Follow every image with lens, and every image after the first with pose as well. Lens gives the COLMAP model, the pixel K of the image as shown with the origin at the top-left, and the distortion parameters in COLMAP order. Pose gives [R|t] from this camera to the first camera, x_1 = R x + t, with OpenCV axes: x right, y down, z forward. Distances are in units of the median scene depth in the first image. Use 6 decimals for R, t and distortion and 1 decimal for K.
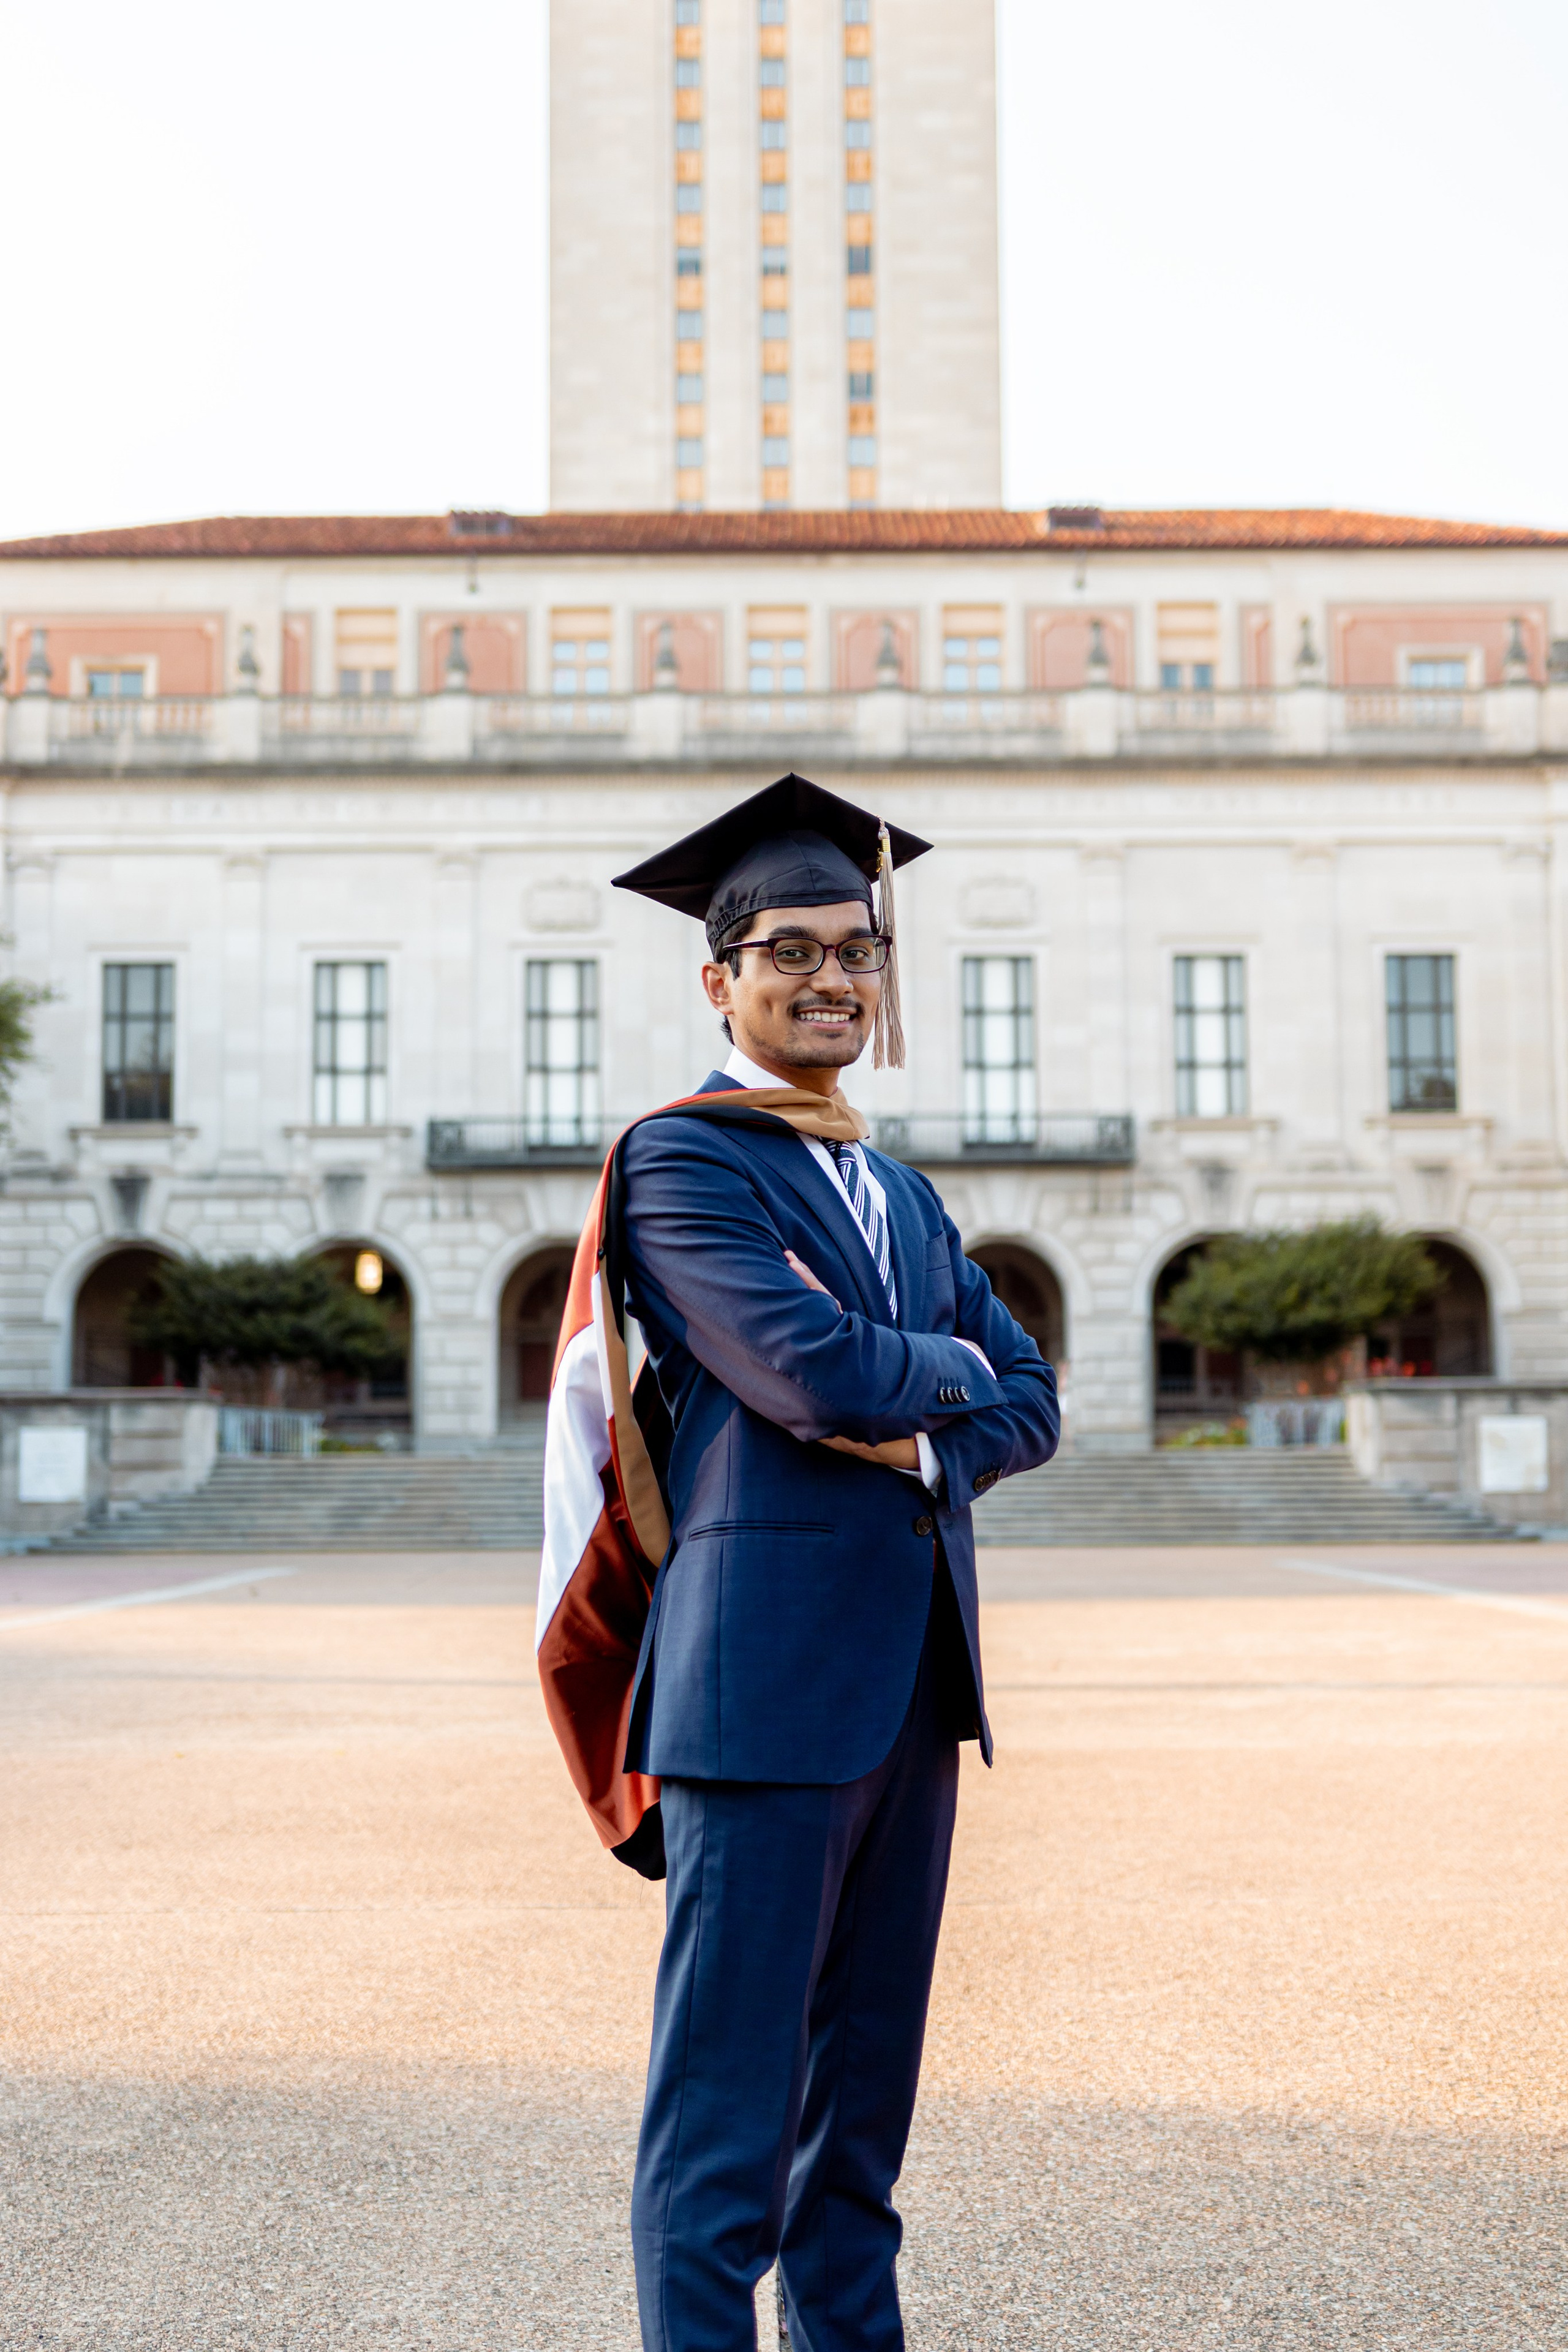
lens RADIAL K [[3423.8, 0, 784.0], [0, 3423.8, 1176.0], [0, 0, 1]] dist [-0.015801, 0.108507]
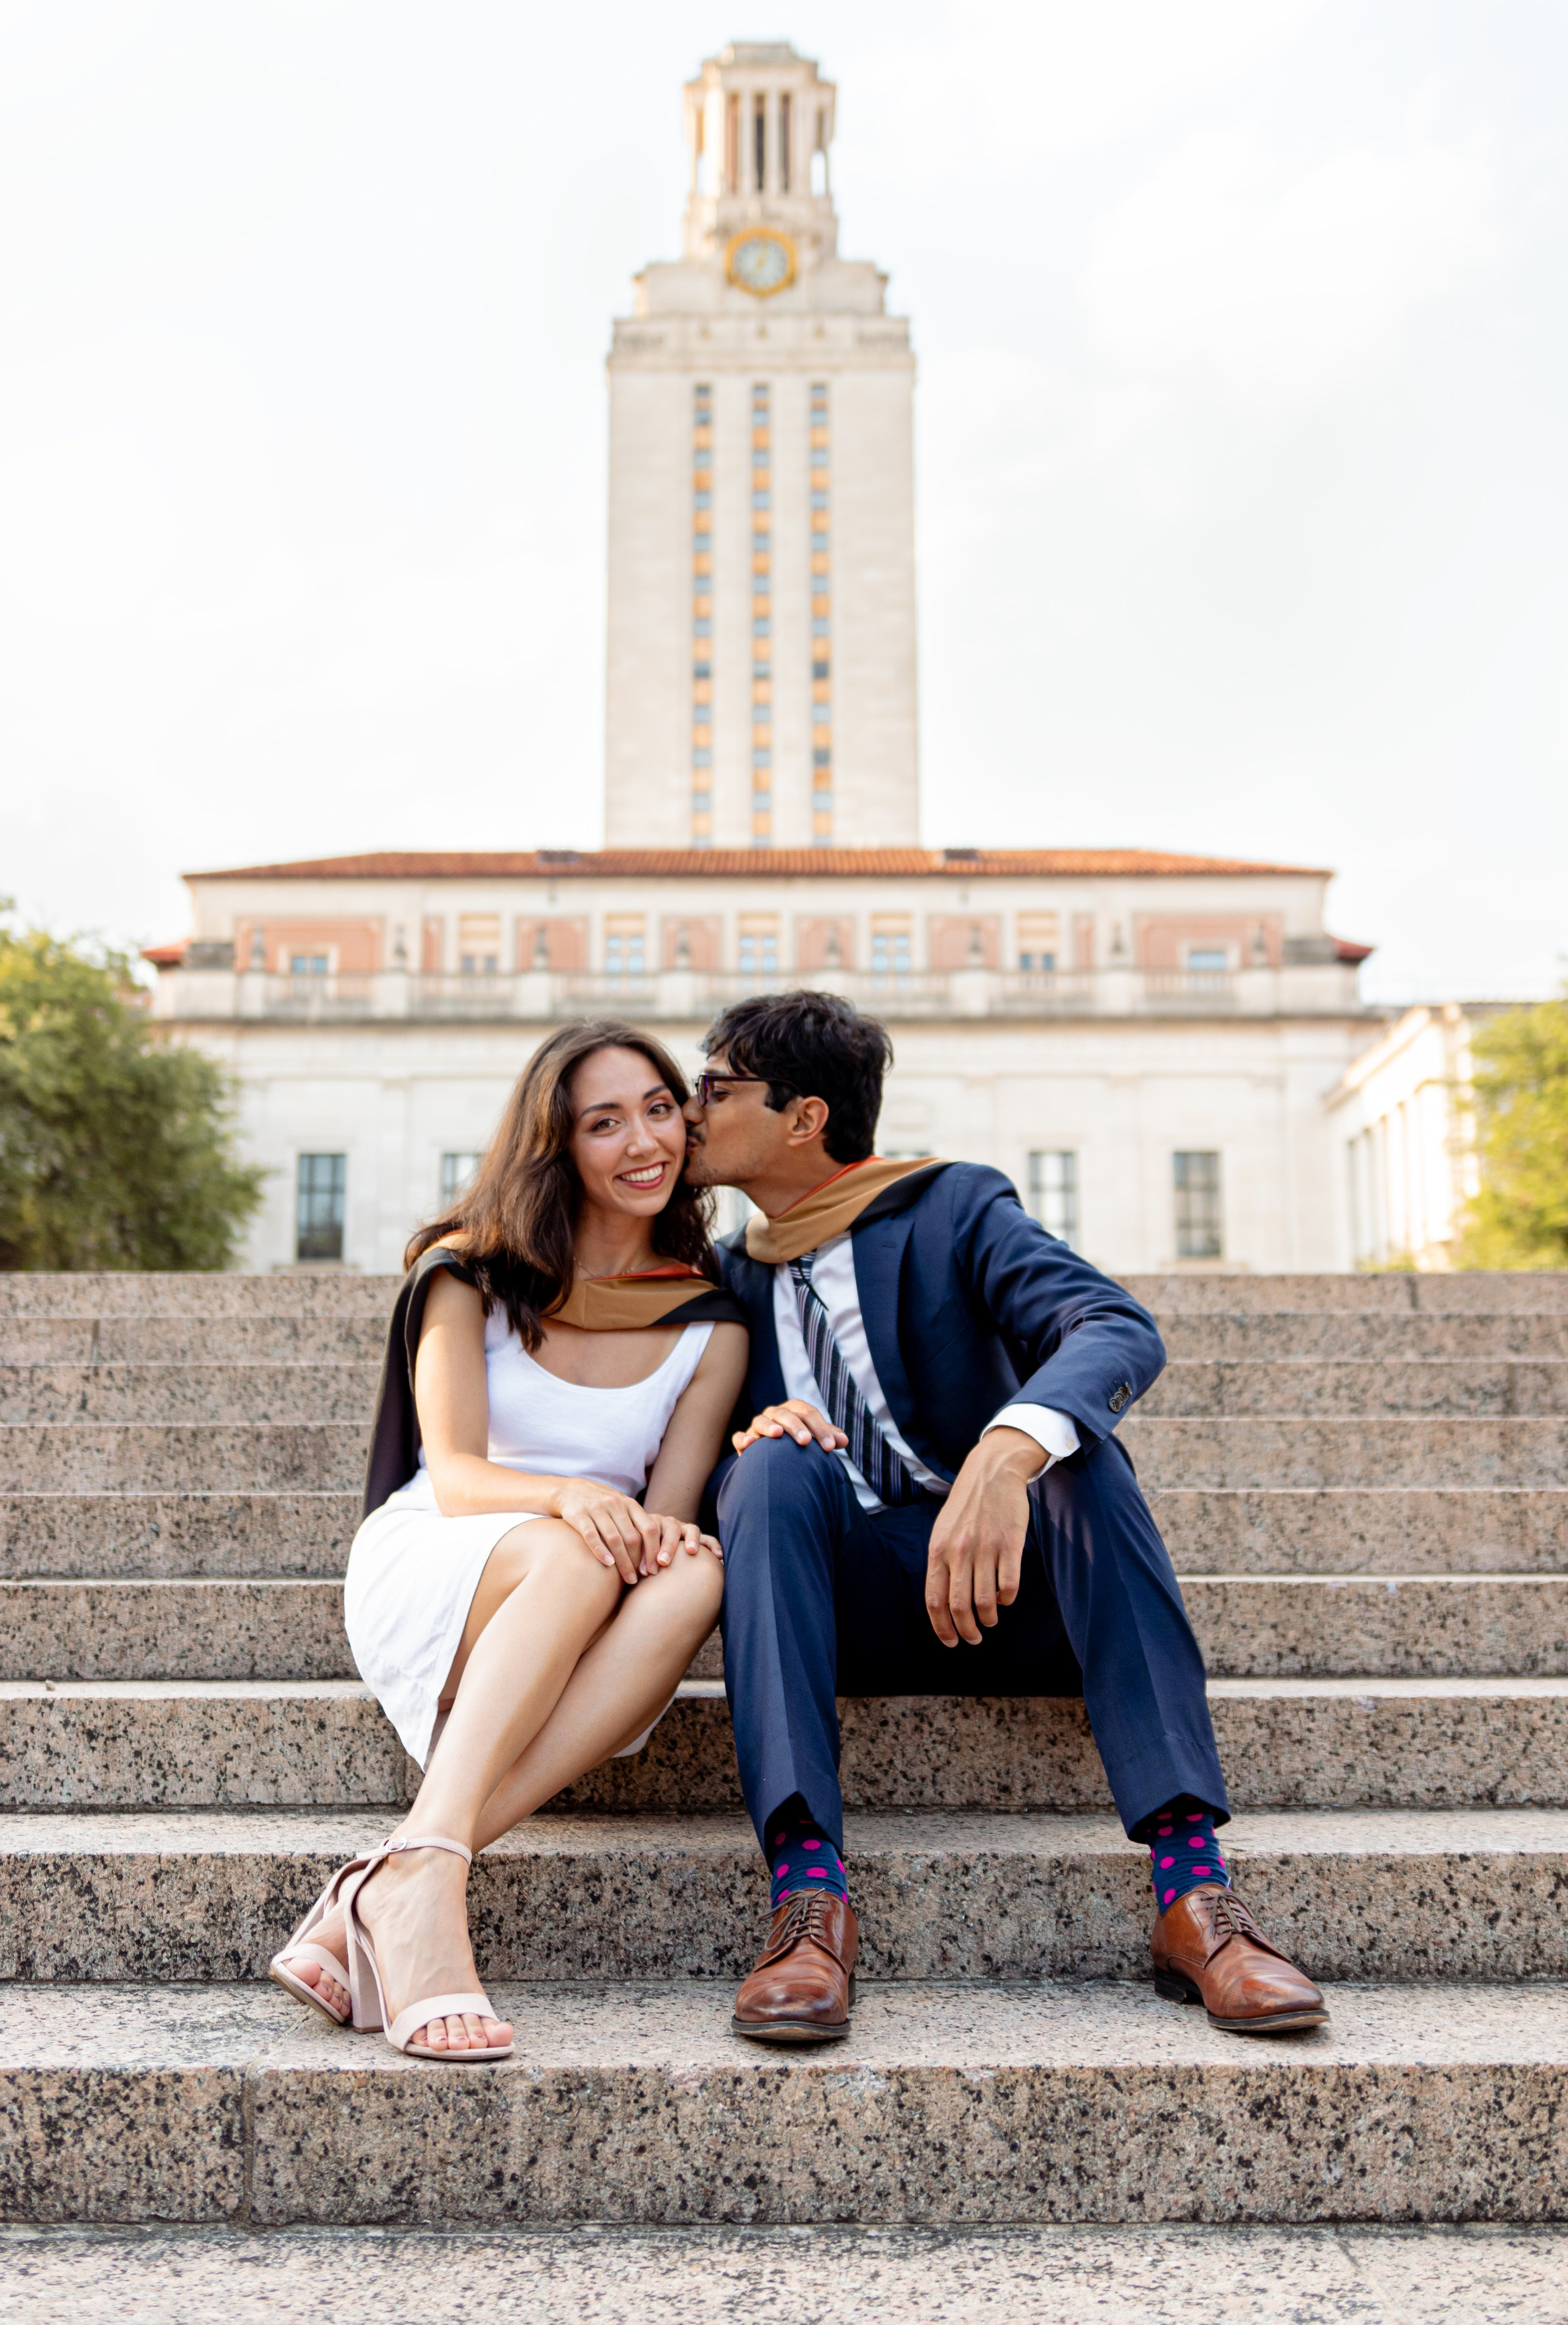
lens RADIAL K [[3336.7, 0, 792.4], [0, 3336.7, 1027.2], [0, 0, 1]] dist [0.027308, -0.003965]
pose [[0.999980, 0.003780, -0.005116, 0.020158], [-0.004339, 0.993458, -0.114112, 0.046505], [0.004651, 0.114132, 0.993455, -0.425631]]
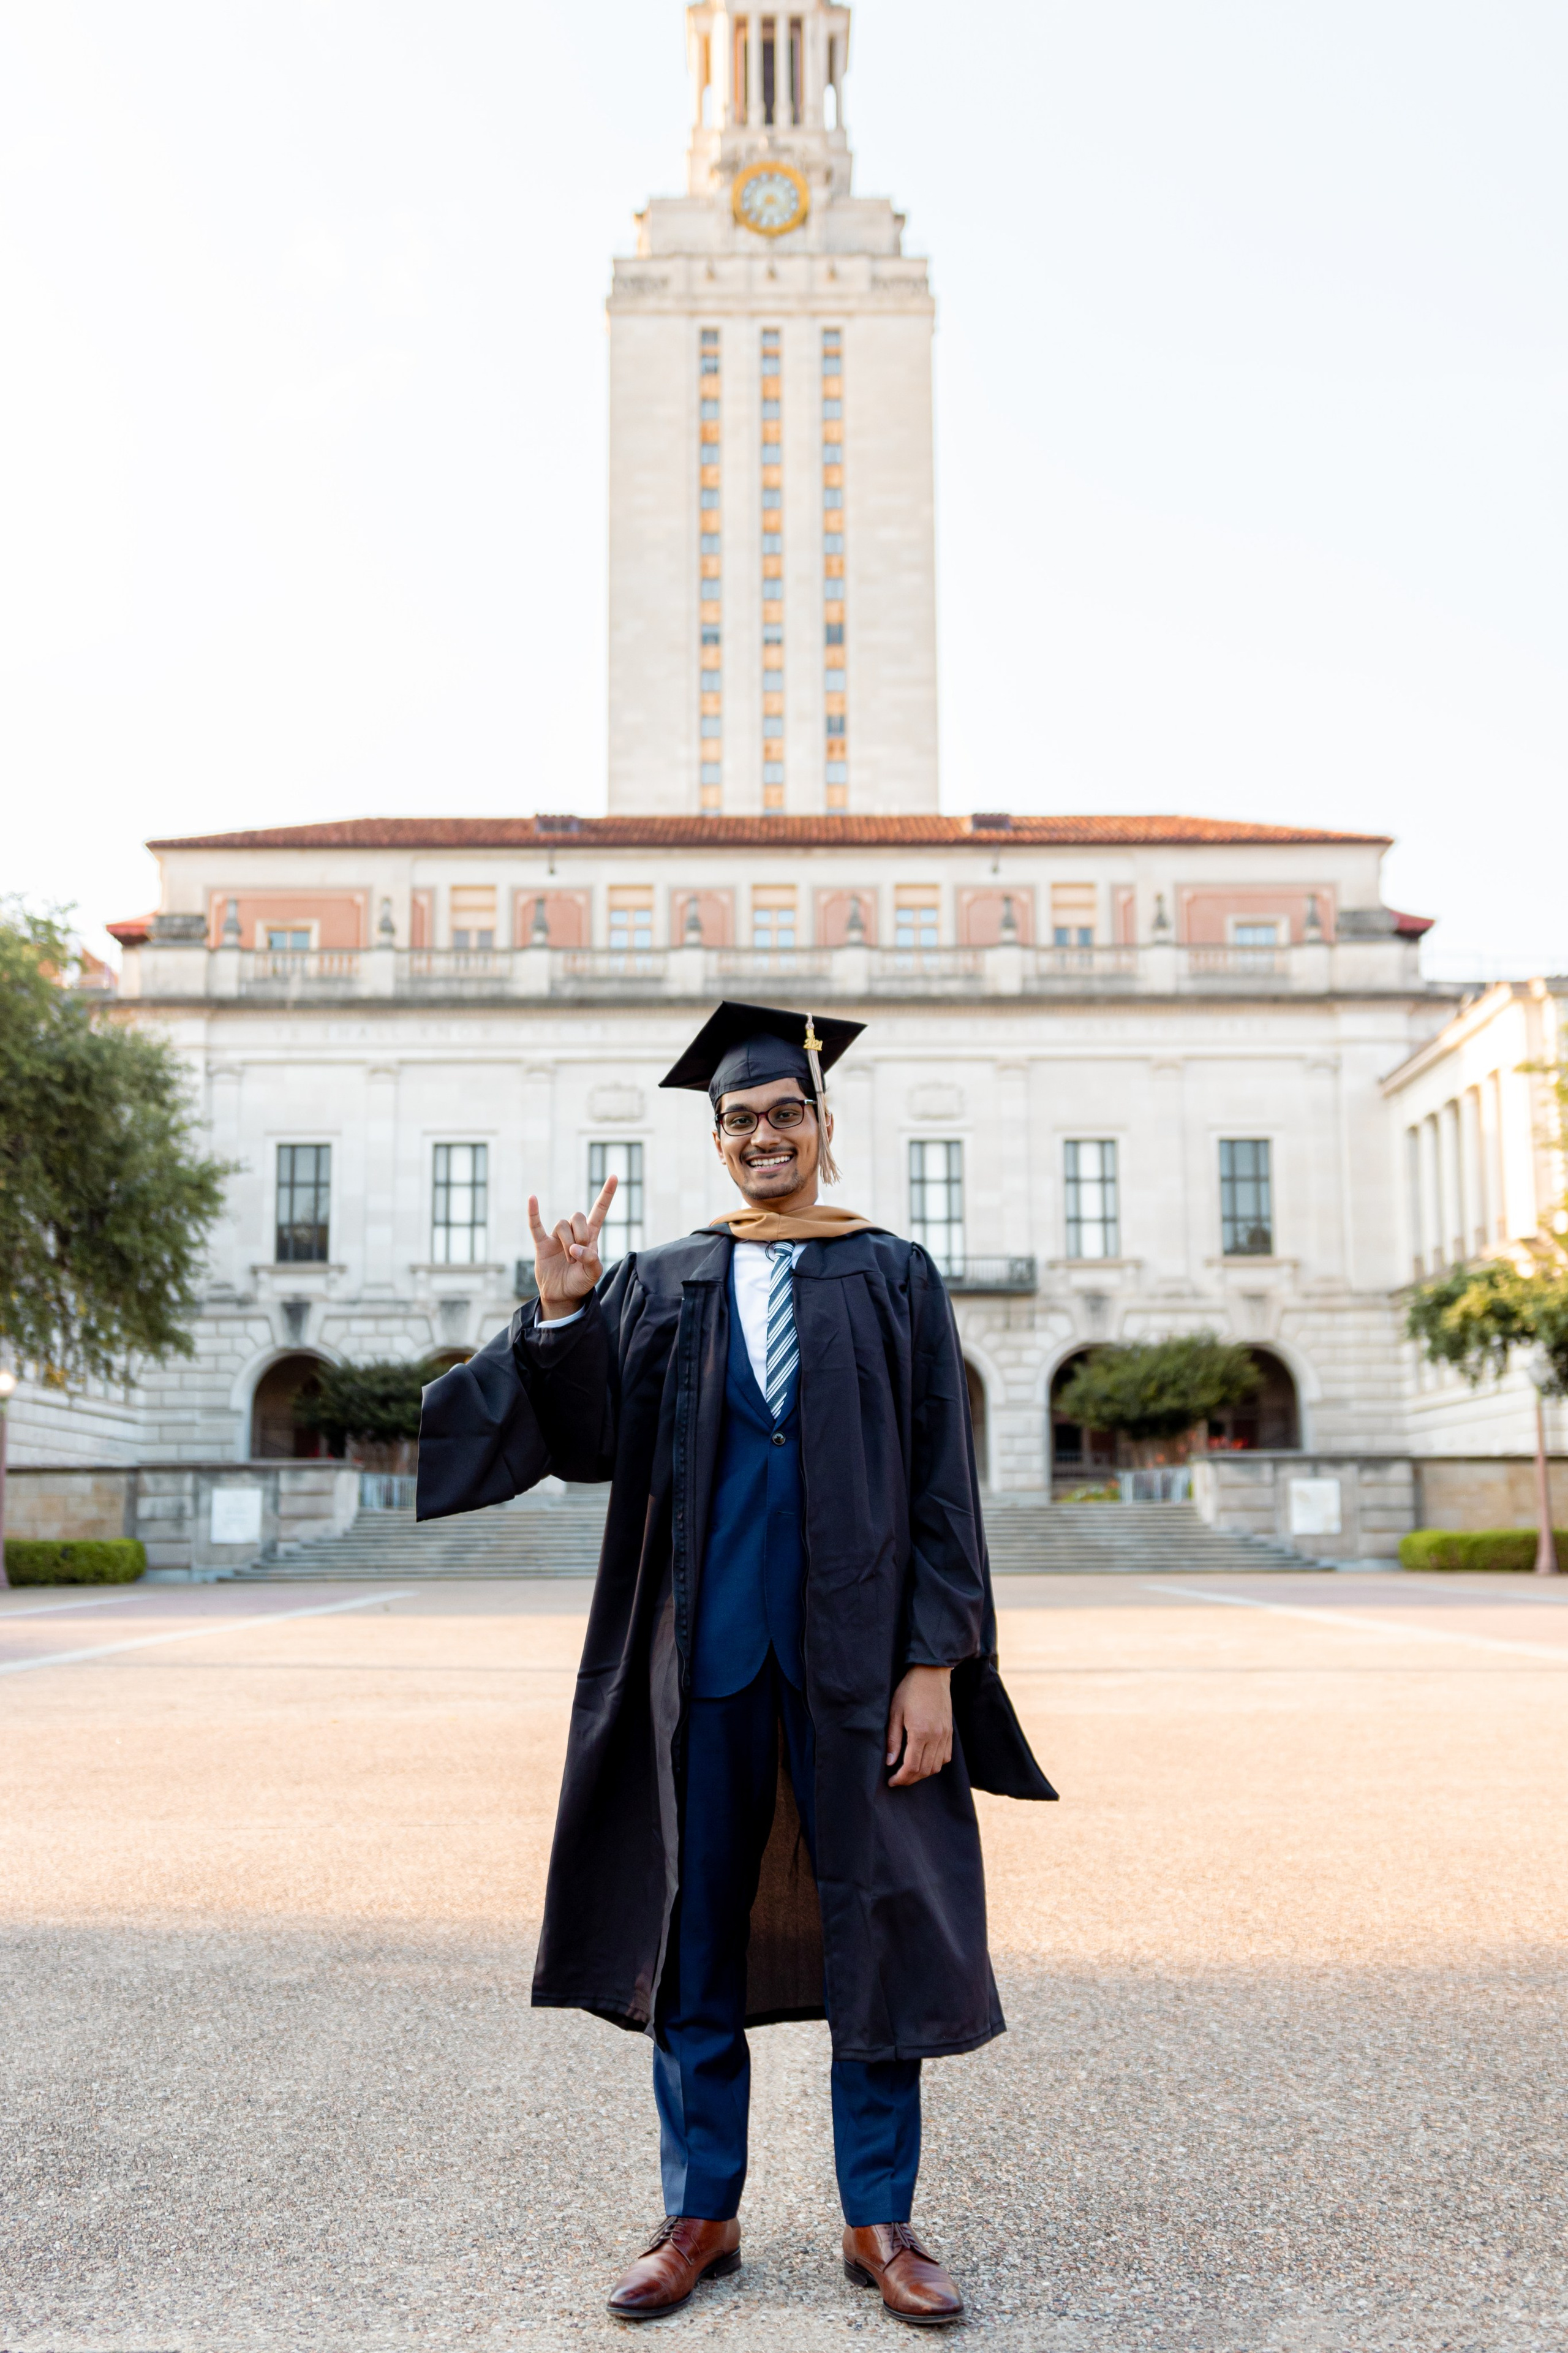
lens RADIAL K [[2543.8, 0, 820.9], [0, 2543.8, 1186.1], [0, 0, 1]] dist [0.029296, -0.020730]
pose [[0.999870, 0.001134, 0.016058, 0.000394], [-0.000381, 0.998905, -0.046780, 0.001404], [-0.016093, 0.046768, 0.998776, -0.011747]]
